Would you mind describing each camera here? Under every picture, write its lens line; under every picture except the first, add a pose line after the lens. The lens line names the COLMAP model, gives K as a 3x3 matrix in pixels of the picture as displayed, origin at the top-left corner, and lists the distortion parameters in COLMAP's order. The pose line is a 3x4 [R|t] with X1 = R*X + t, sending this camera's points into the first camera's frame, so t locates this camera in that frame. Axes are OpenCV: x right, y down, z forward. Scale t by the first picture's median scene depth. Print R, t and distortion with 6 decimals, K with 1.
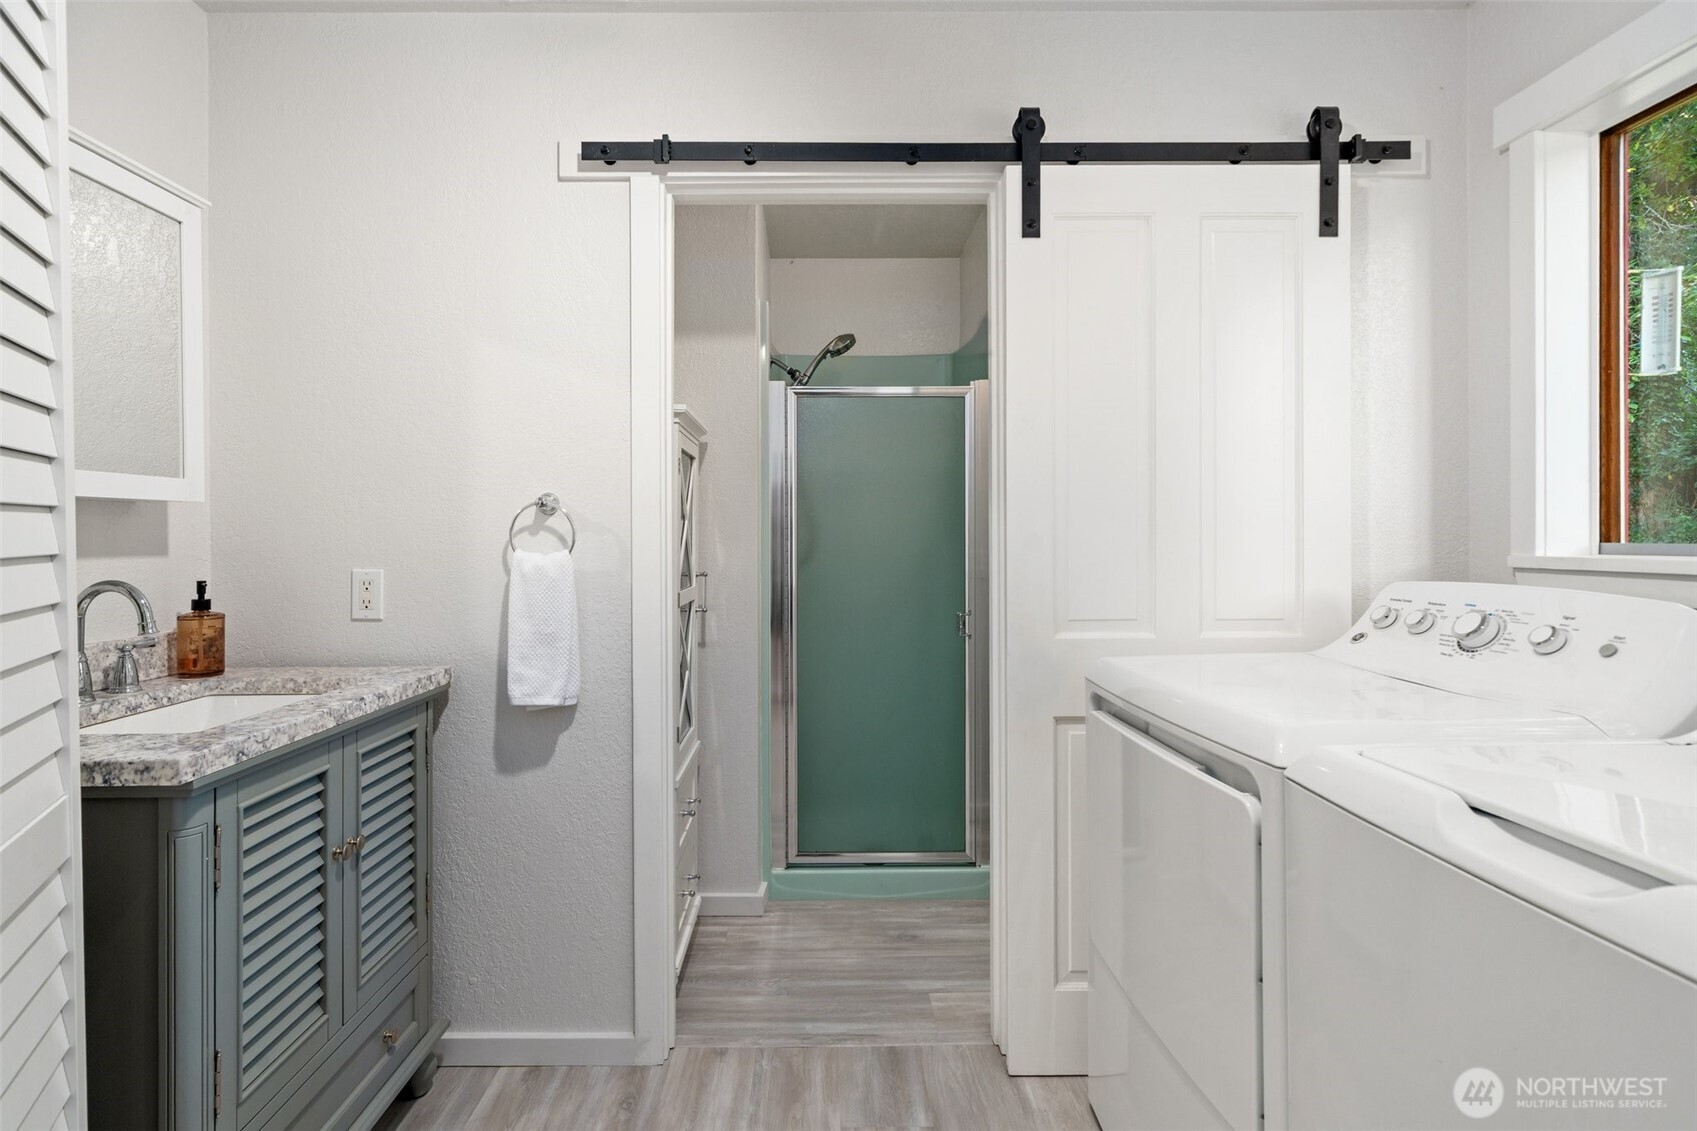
lens RADIAL K [[823.4, 0, 834.1], [0, 823.4, 542.4], [0, 0, 1]] dist [-0.002070, -0.000213]
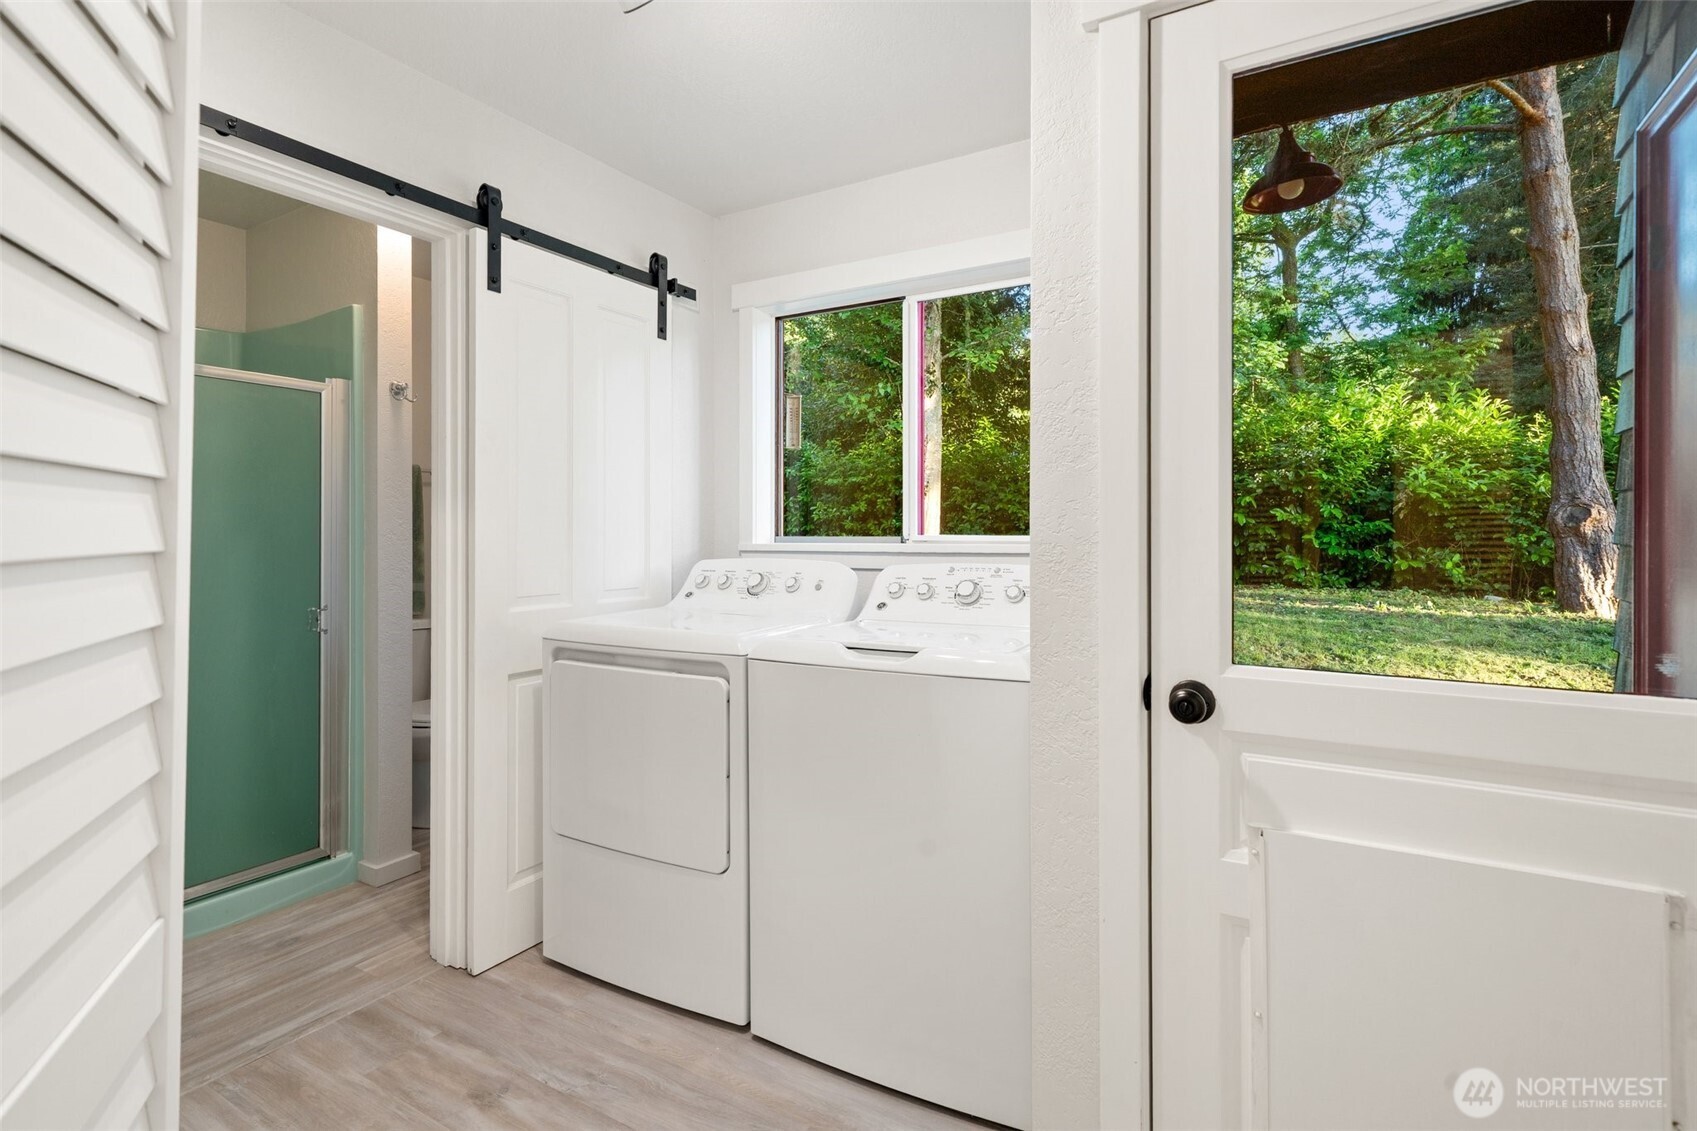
lens RADIAL K [[823.4, 0, 848.2], [0, 823.4, 549.6], [0, 0, 1]] dist [-0.002070, -0.000213]
pose [[0.514621, -0.013989, 0.857304, -0.548057], [0.005201, 0.999899, 0.013194, 0.005929], [-0.857402, -0.002331, 0.514642, -0.098109]]
